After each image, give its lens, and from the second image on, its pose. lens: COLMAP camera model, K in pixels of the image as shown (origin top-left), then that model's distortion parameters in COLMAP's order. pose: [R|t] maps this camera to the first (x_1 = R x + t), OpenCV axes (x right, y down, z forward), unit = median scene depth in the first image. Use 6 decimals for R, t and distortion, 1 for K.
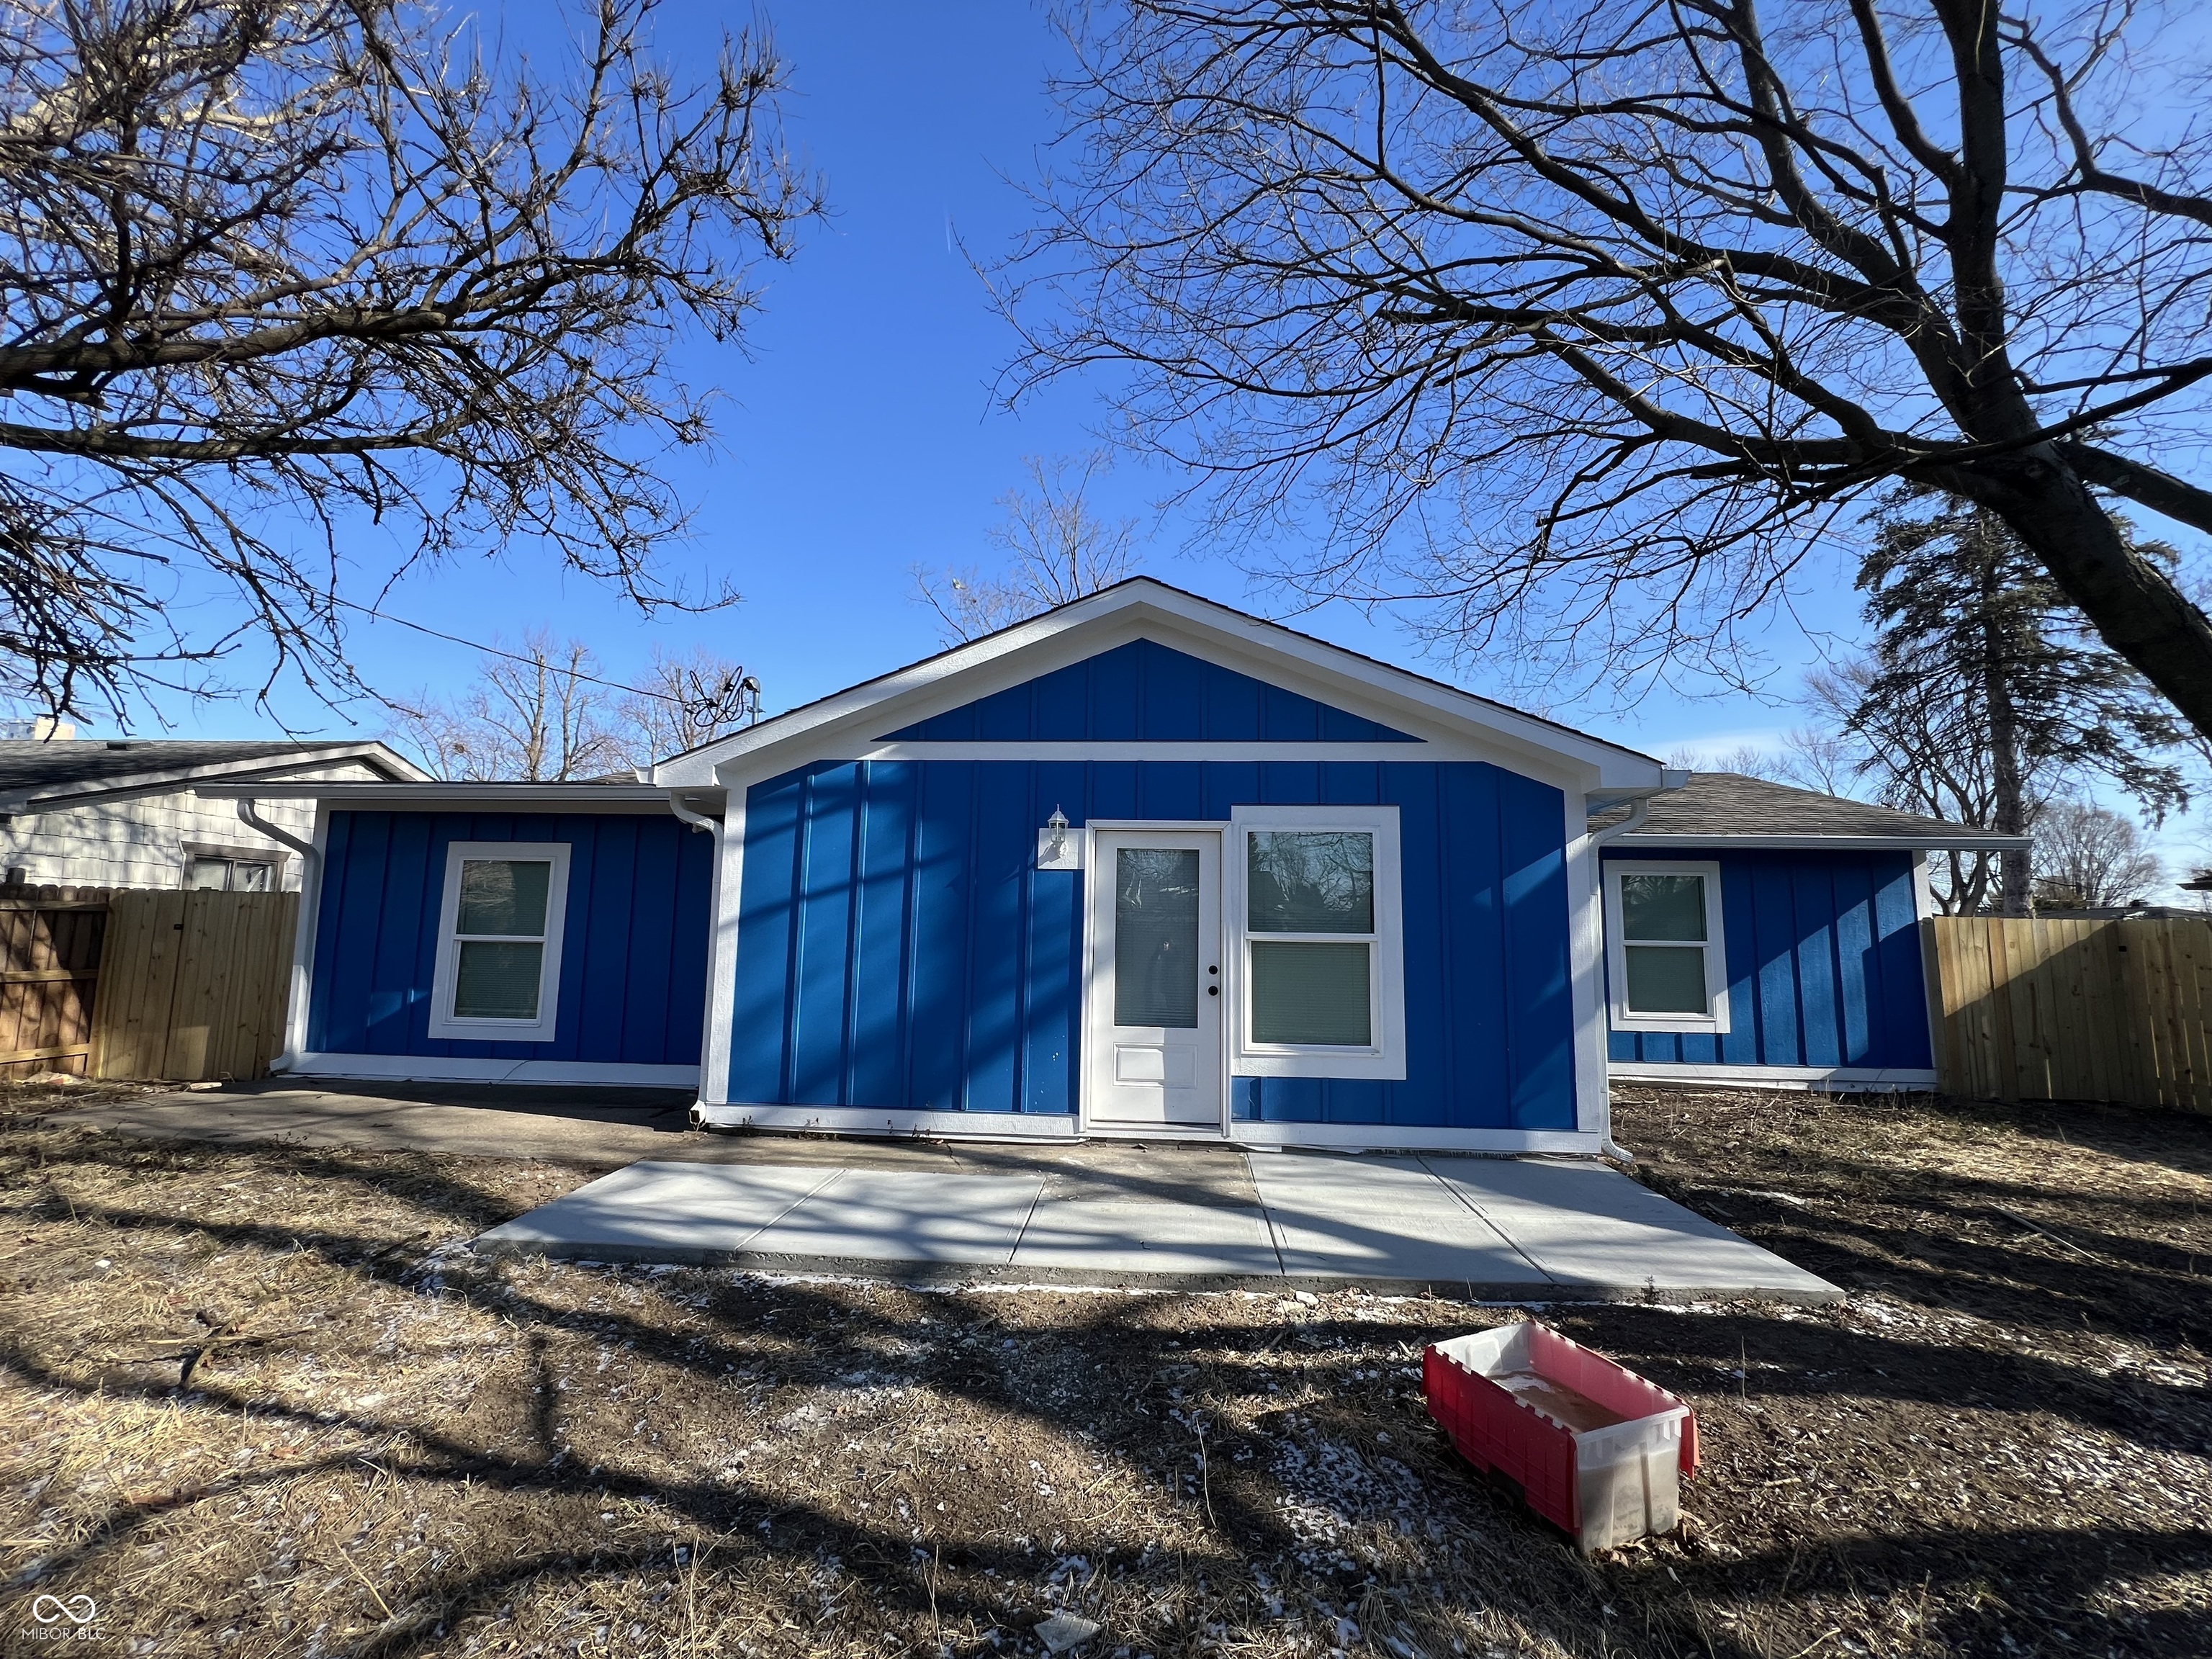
lens RADIAL K [[886.0, 0, 1110.0], [0, 886.0, 832.6], [0, 0, 1]] dist [-0.003278, -0.000093]
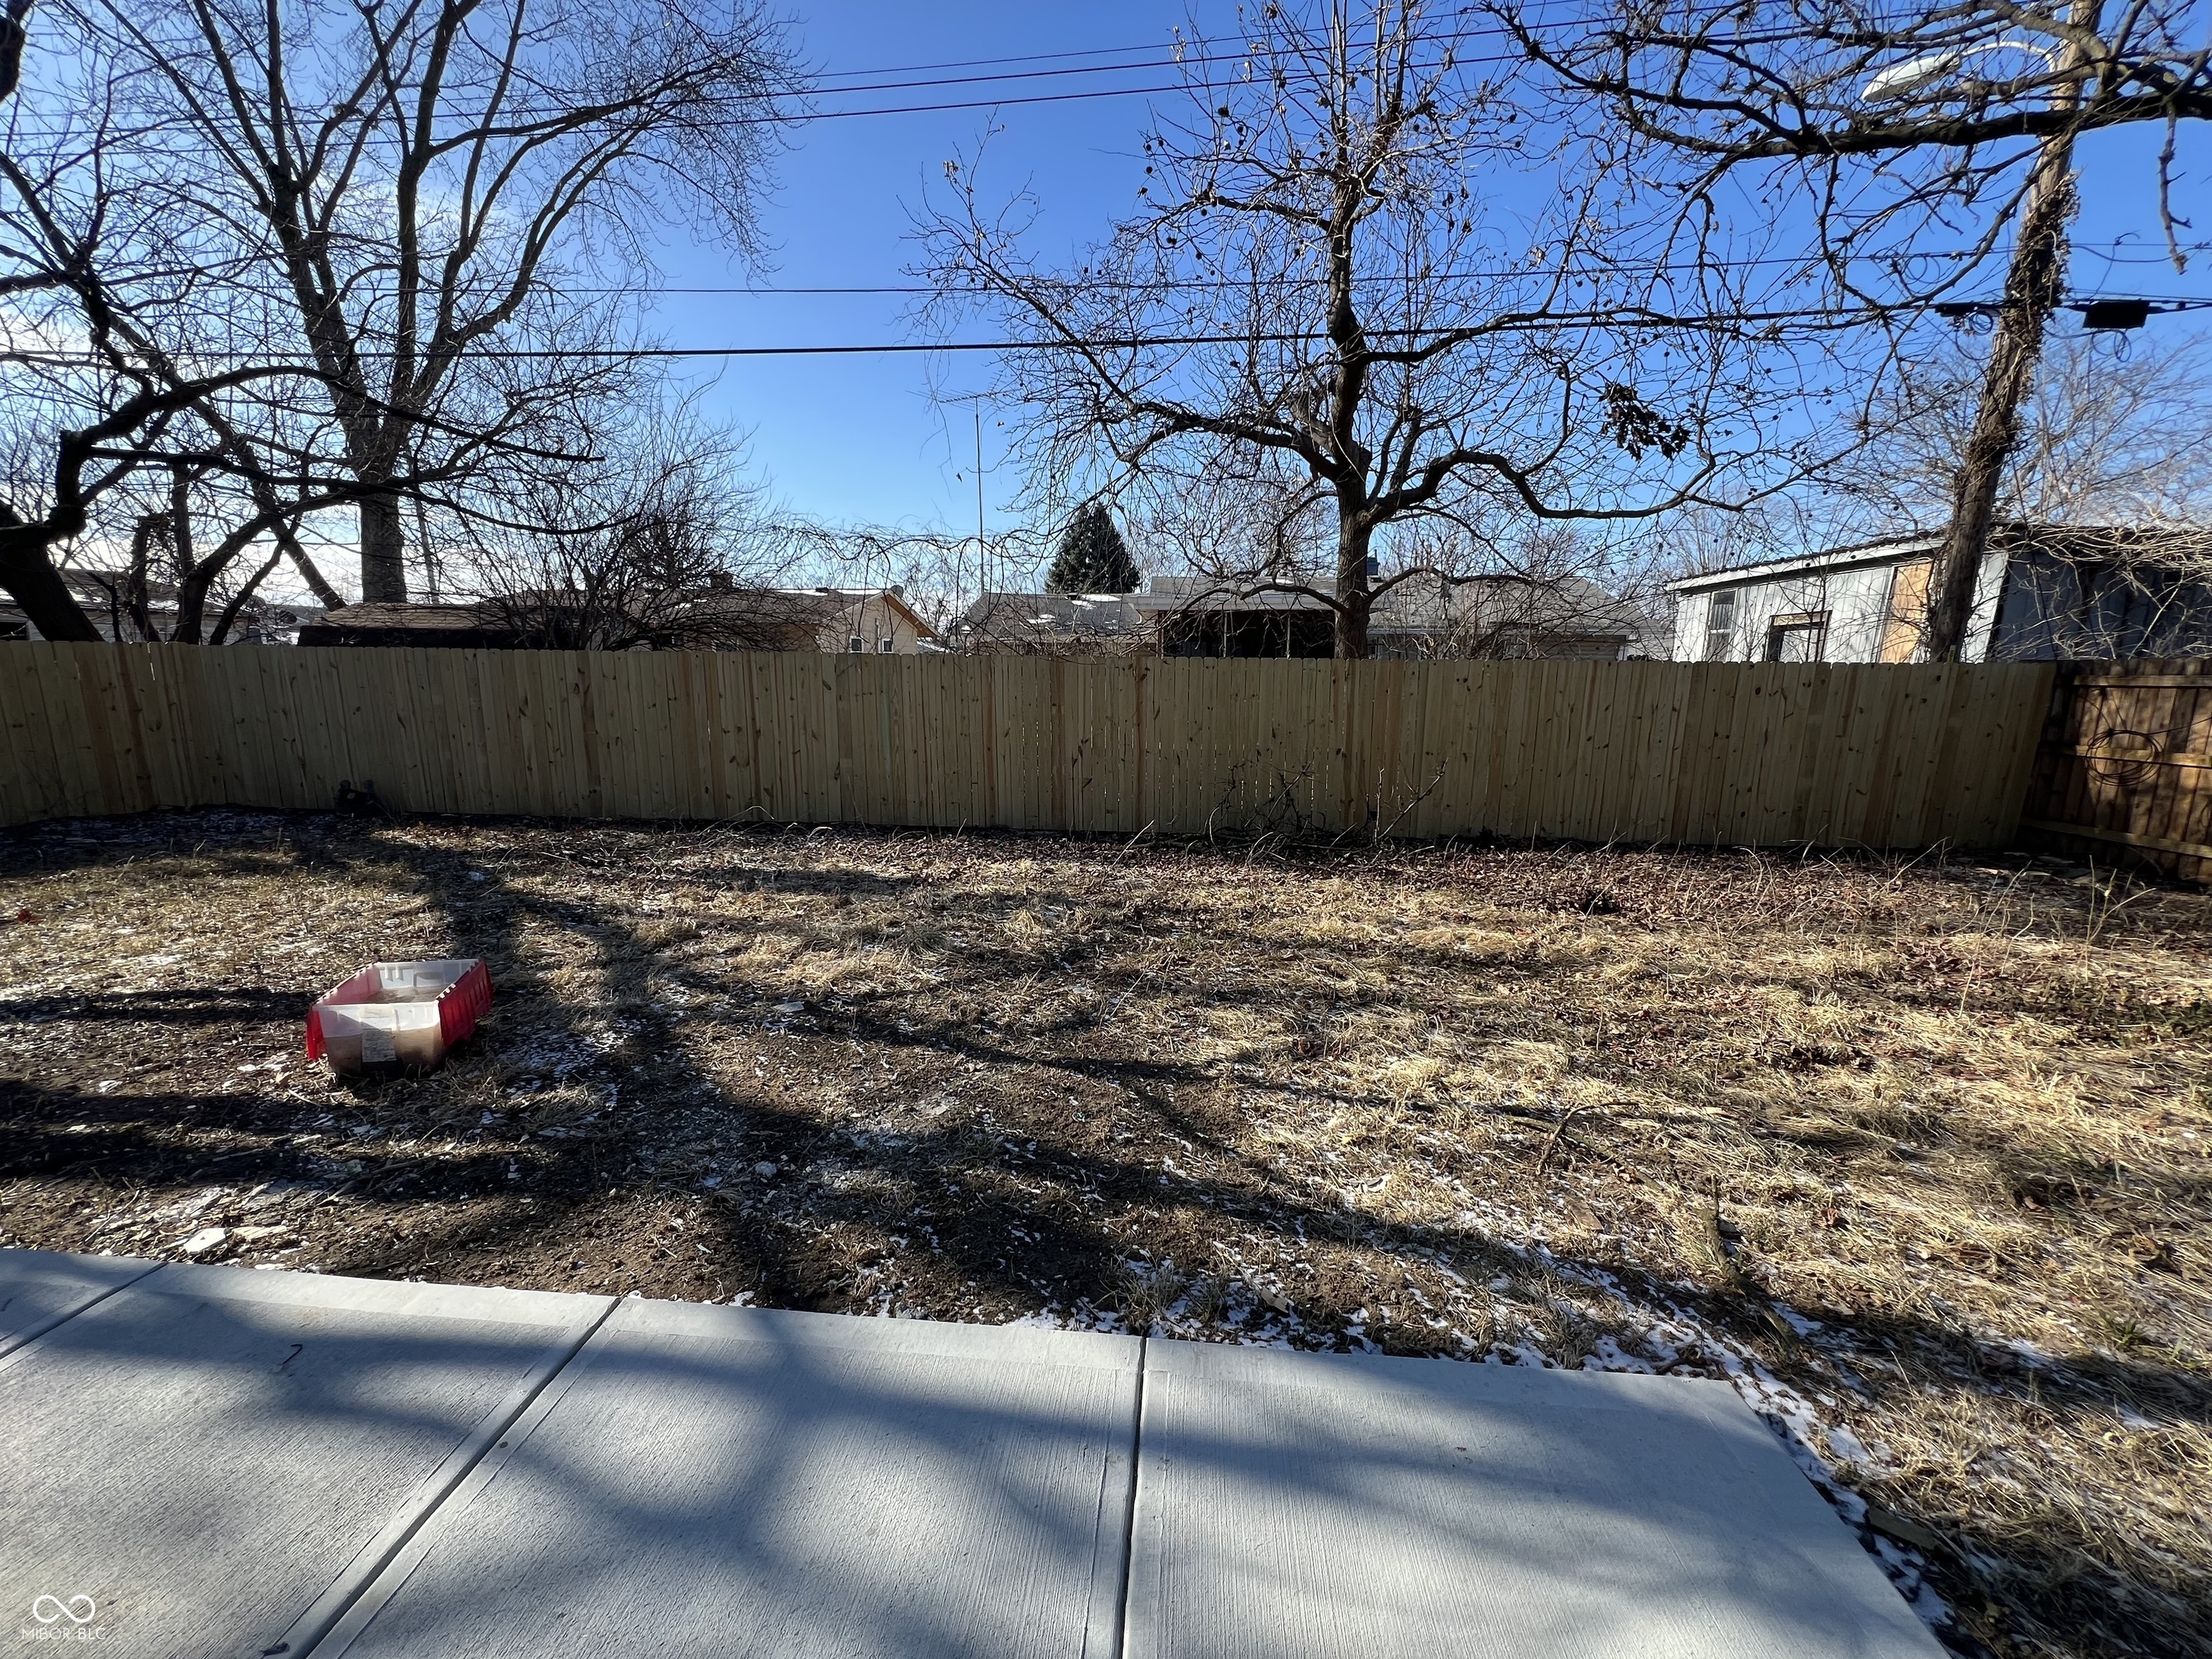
lens RADIAL K [[884.8, 0, 1112.0], [0, 884.8, 834.5], [0, 0, 1]] dist [-0.000911, -0.000188]
pose [[-0.999617, -0.026503, 0.007981, -0.265638], [-0.025859, 0.997057, 0.072171, 0.101286], [-0.009871, 0.071937, -0.997360, 0.986613]]
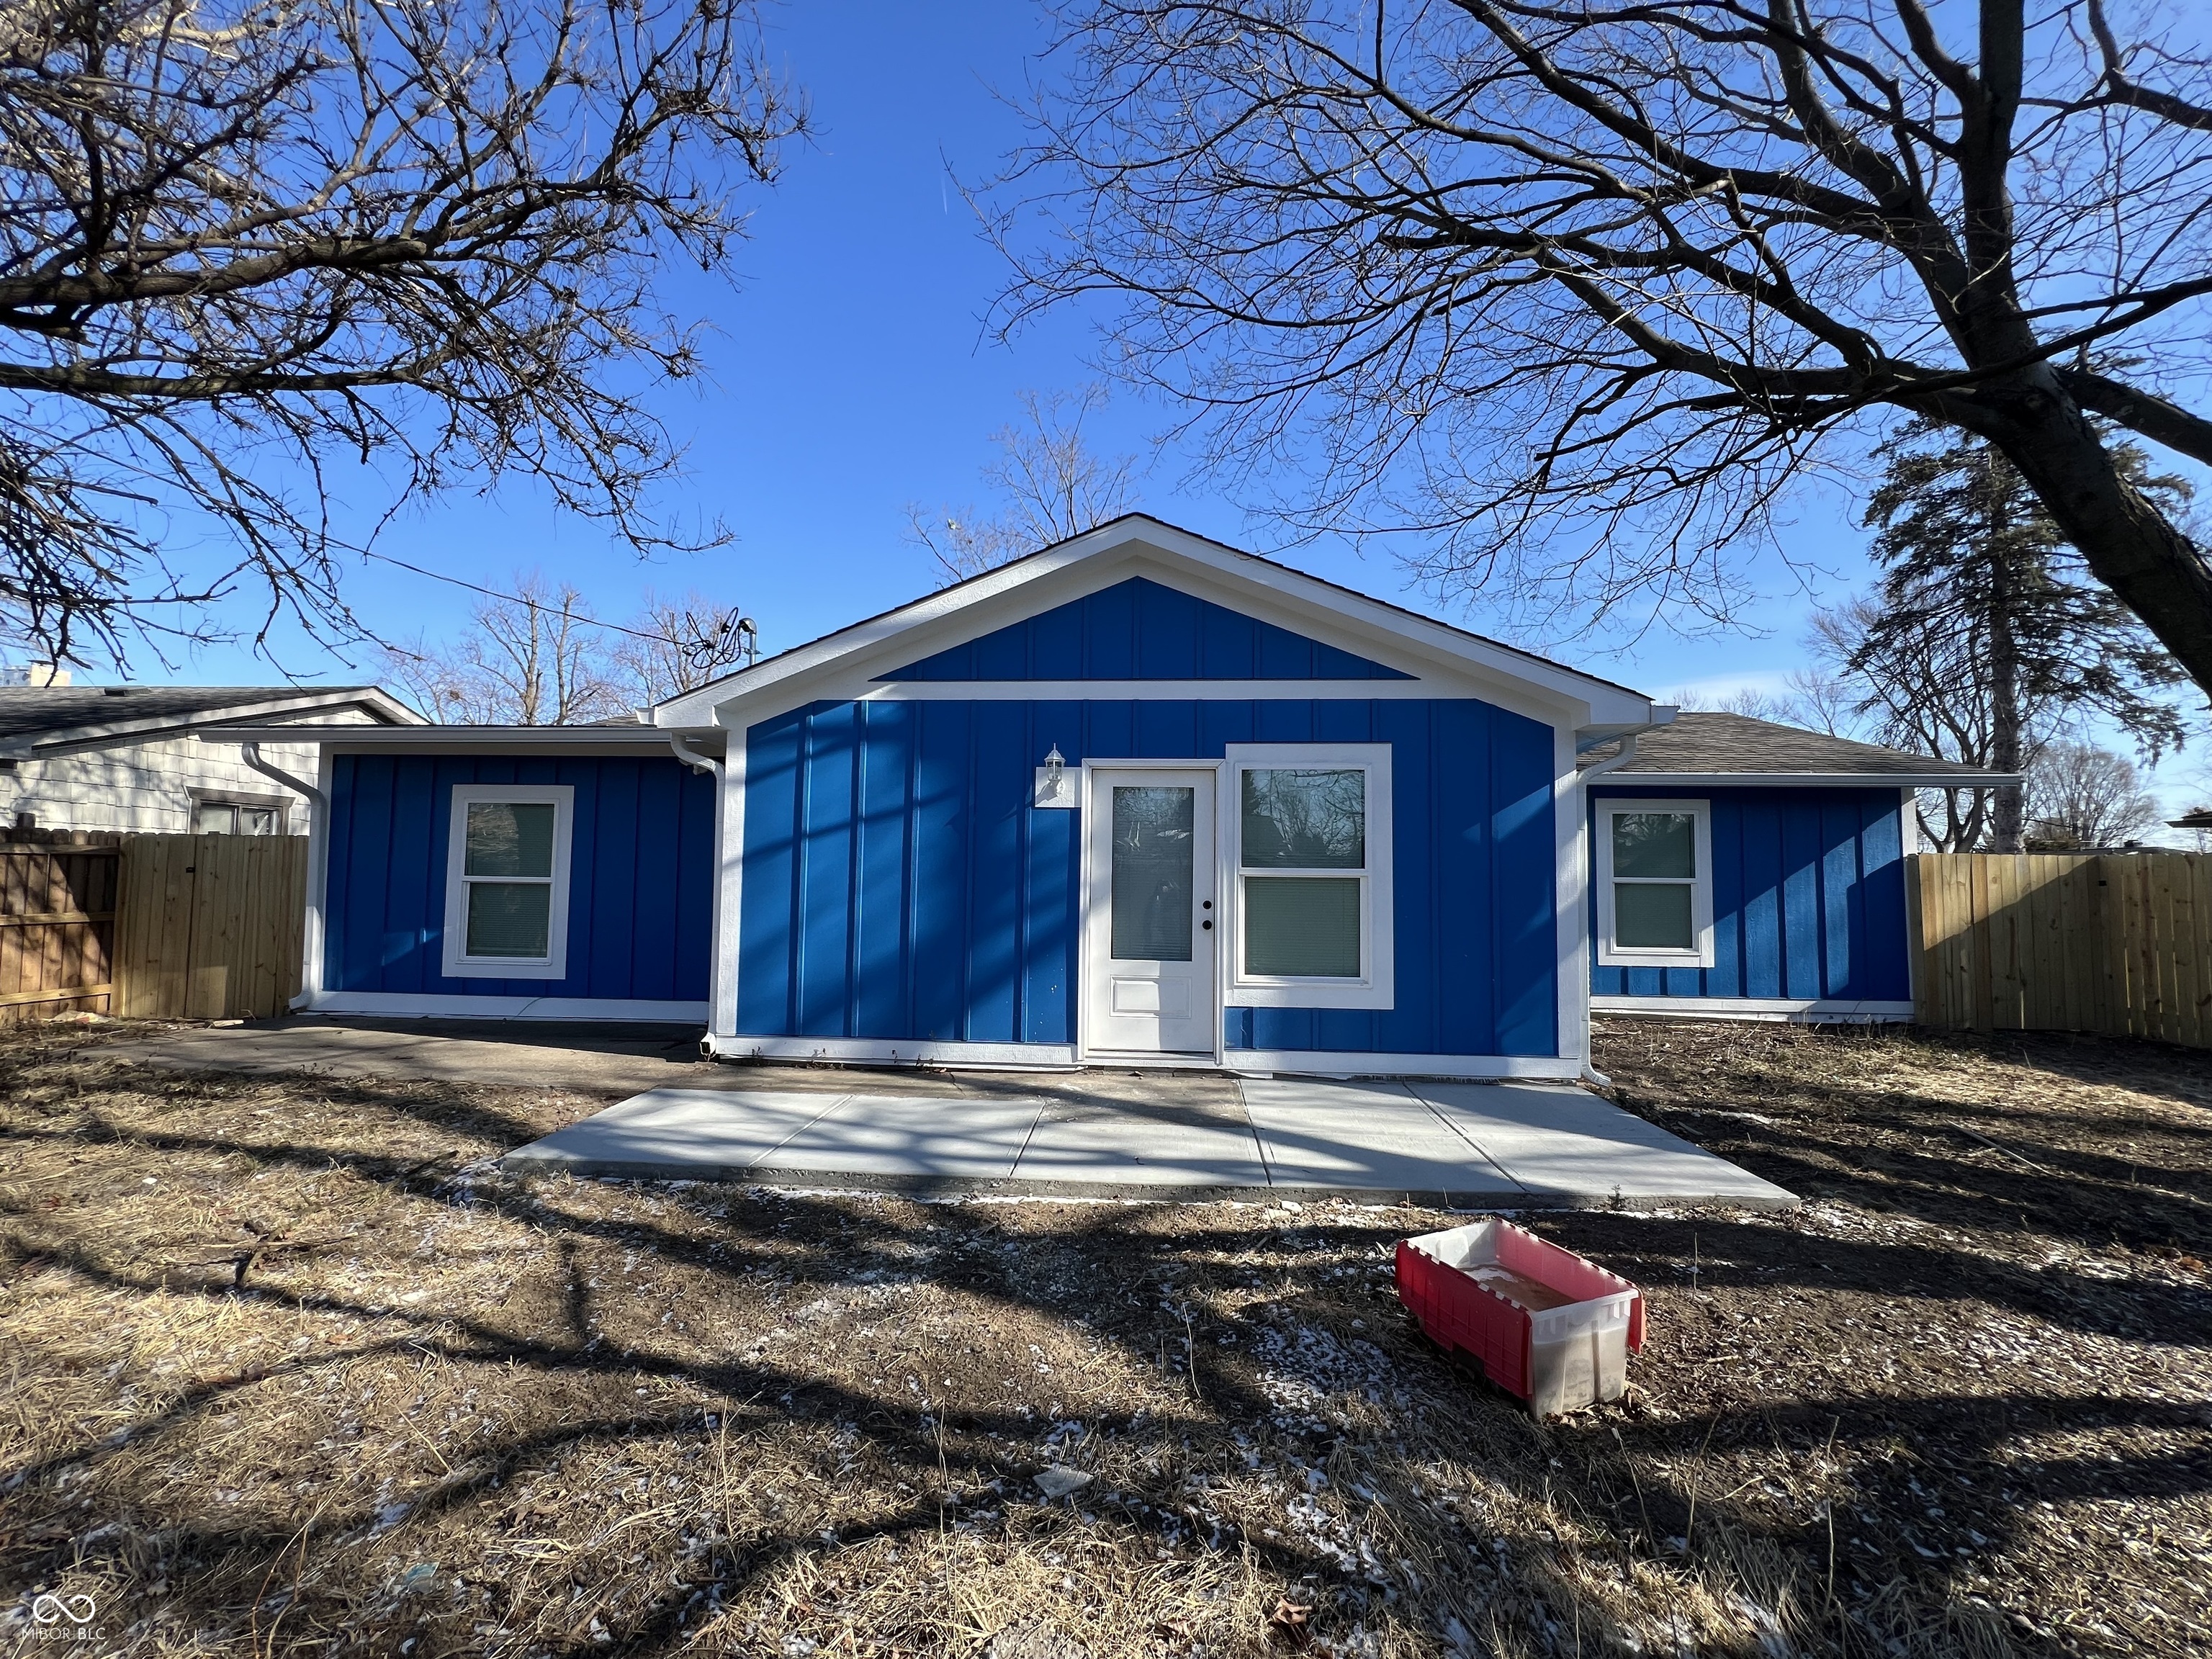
lens RADIAL K [[886.0, 0, 1110.0], [0, 886.0, 832.6], [0, 0, 1]] dist [-0.003278, -0.000093]
pose [[0.999992, -0.004088, 0.000111, 0.004228], [0.004074, 0.998114, 0.061254, 0.008755], [-0.000361, -0.061253, 0.998122, -0.017384]]
